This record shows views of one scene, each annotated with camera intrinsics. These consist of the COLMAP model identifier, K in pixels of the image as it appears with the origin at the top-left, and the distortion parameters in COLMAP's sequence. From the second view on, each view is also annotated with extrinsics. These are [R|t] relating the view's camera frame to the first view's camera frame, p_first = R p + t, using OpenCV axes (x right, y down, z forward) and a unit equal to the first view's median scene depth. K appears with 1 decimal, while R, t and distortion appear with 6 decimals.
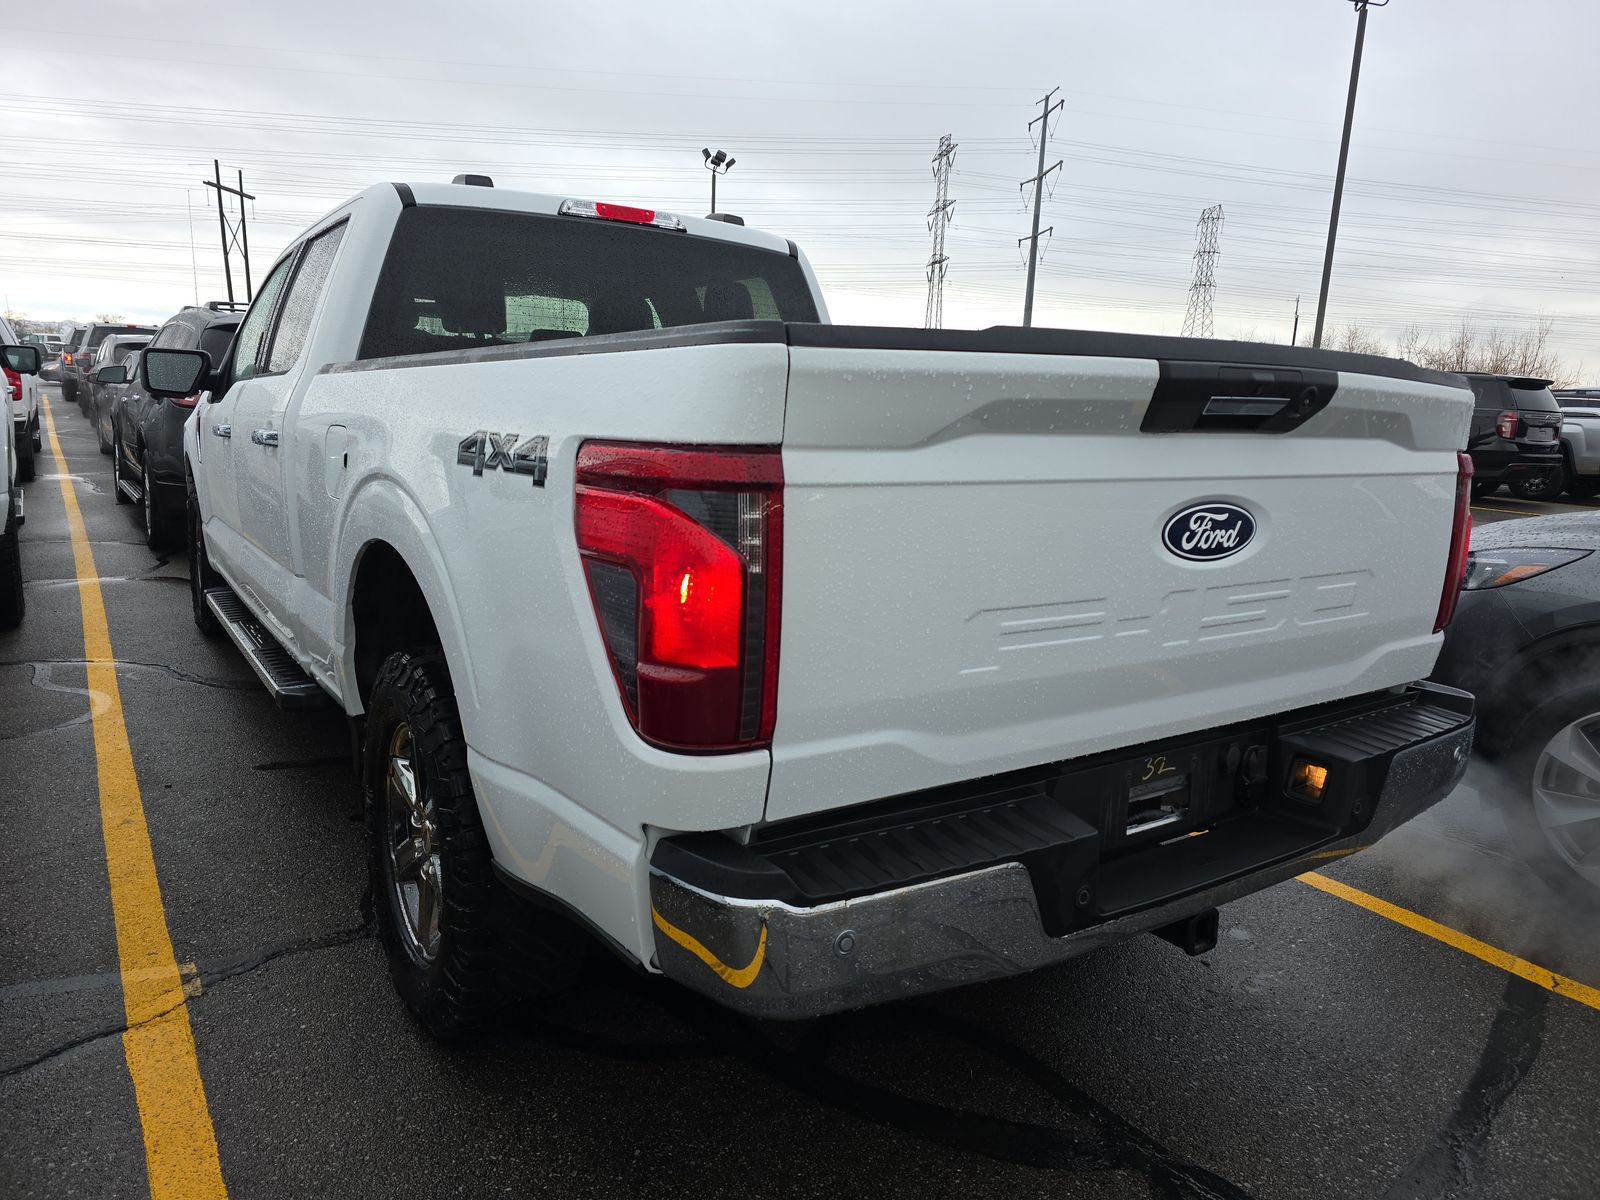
lens RADIAL K [[1040.8, 0, 800.0], [0, 1040.8, 600.0], [0, 0, 1]] dist [0.106468, -0.119732]
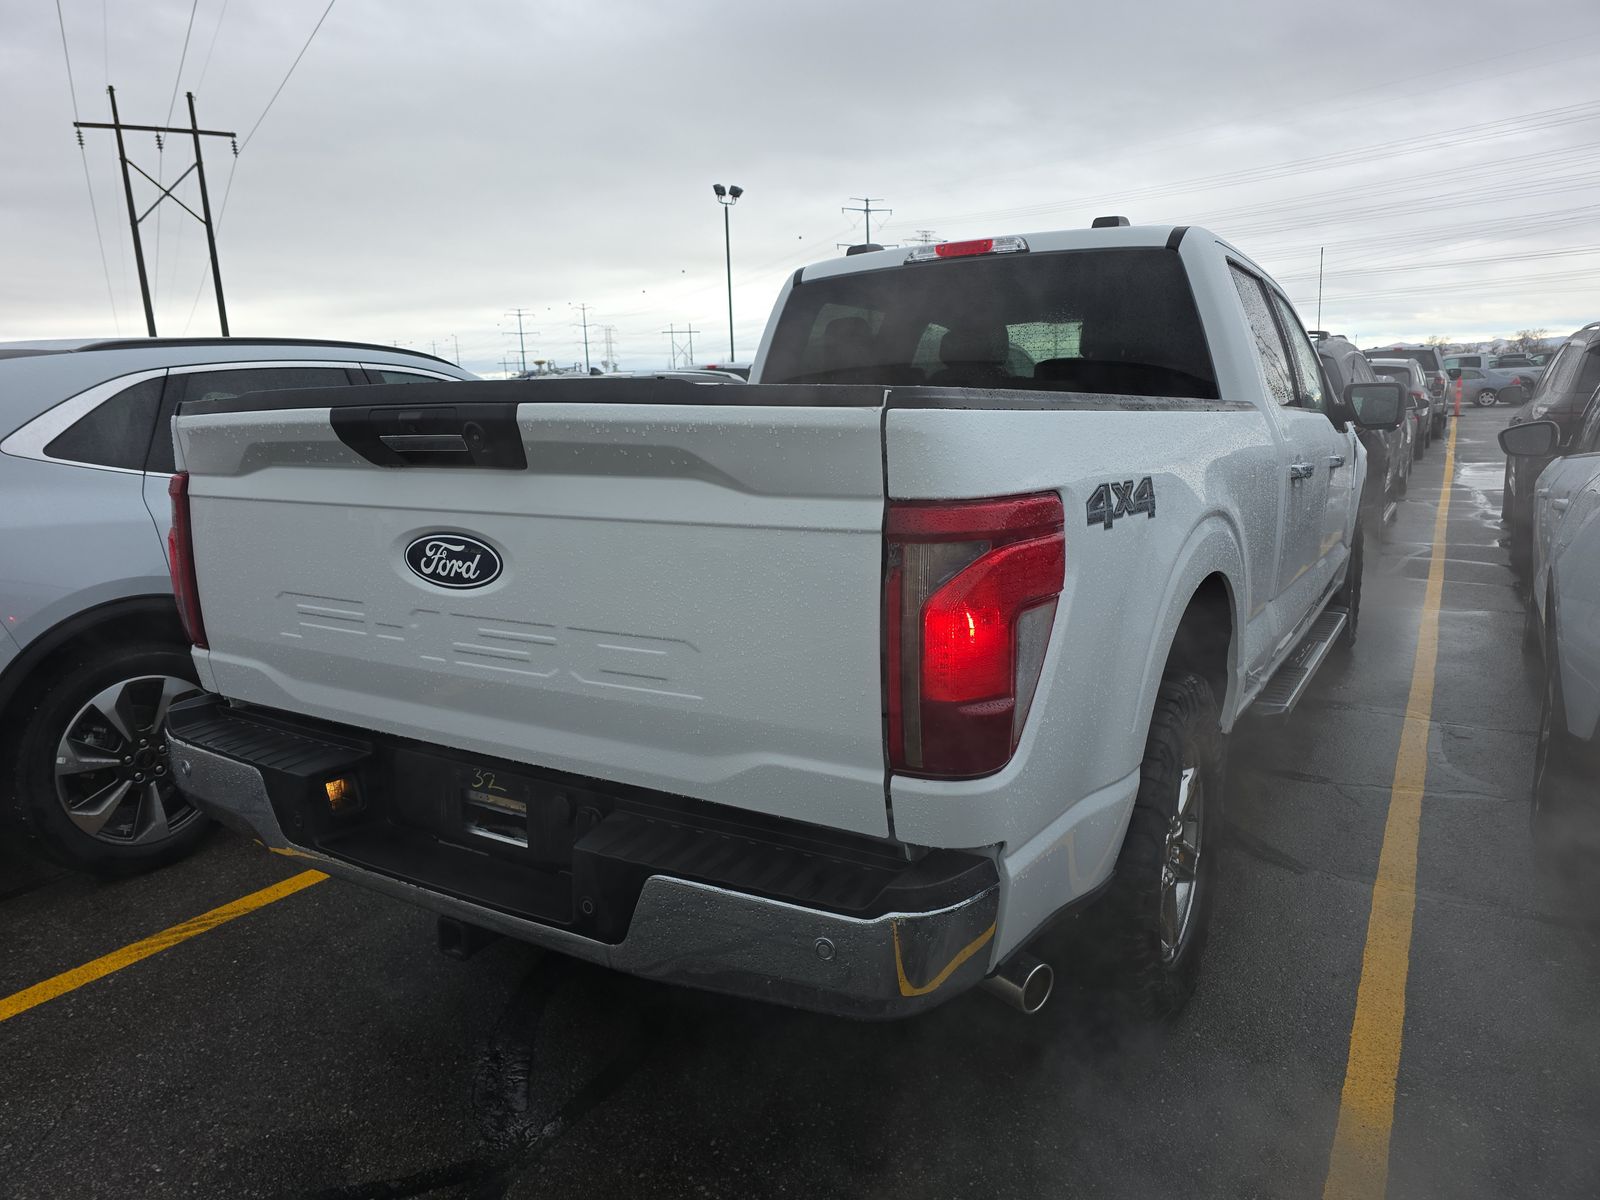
lens RADIAL K [[1054.2, 0, 793.7], [0, 1054.2, 614.6], [0, 0, 1]] dist [0.091294, -0.121262]
pose [[0.415621, 0.131892, -0.899924, 1.496564], [-0.135923, 0.987326, 0.081927, -0.145197], [0.899324, 0.088270, 0.428280, 0.853437]]
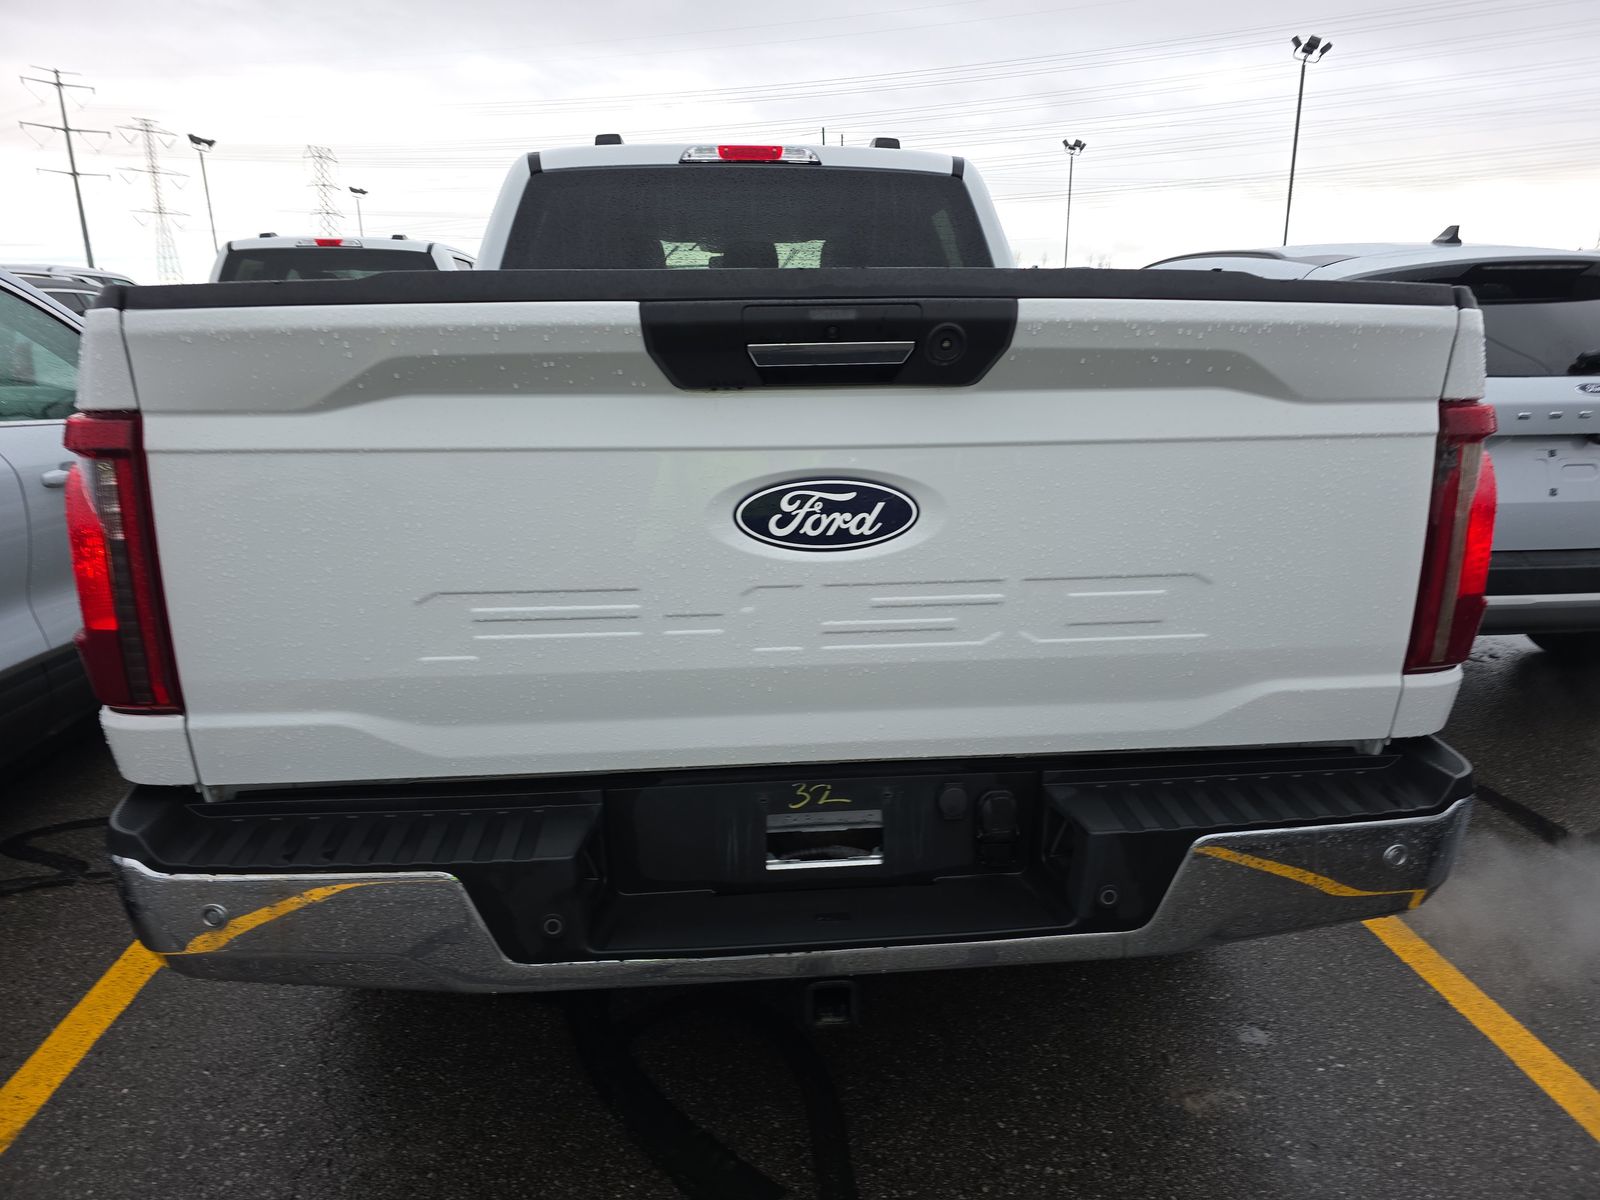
lens RADIAL K [[1040.8, 0, 800.0], [0, 1040.8, 600.0], [0, 0, 1]] dist [0.106468, -0.119732]
pose [[0.877729, 0.081223, -0.472223, 0.745166], [-0.053034, 0.995941, 0.072728, -0.056529], [0.476214, -0.038792, 0.878474, 0.297132]]
